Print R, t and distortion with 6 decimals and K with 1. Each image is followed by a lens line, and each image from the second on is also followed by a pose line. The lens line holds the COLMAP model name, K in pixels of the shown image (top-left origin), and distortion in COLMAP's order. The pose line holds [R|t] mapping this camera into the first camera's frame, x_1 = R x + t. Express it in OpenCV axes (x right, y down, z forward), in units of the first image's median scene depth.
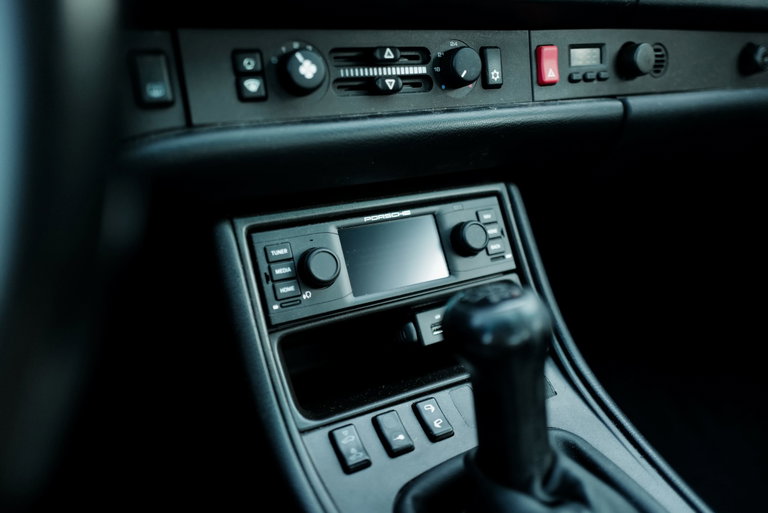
lens RADIAL K [[581.8, 0, 384.0], [0, 581.8, 256.5], [0, 0, 1]] dist [0.001485, 0.000690]
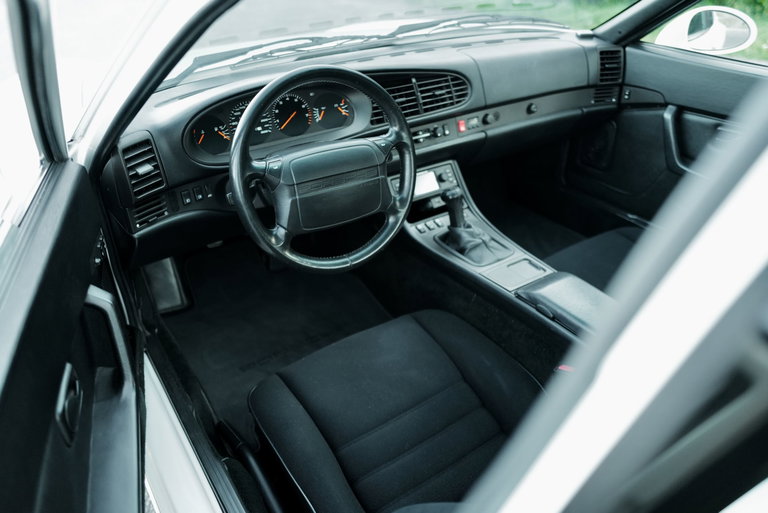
lens RADIAL K [[581.8, 0, 384.0], [0, 581.8, 256.5], [0, 0, 1]] dist [0.001485, 0.000690]
pose [[0.993846, -0.091009, 0.063147, -0.513501], [0.085652, 0.992870, 0.082906, 0.130829], [-0.070242, -0.076987, 0.994555, -2.712566]]
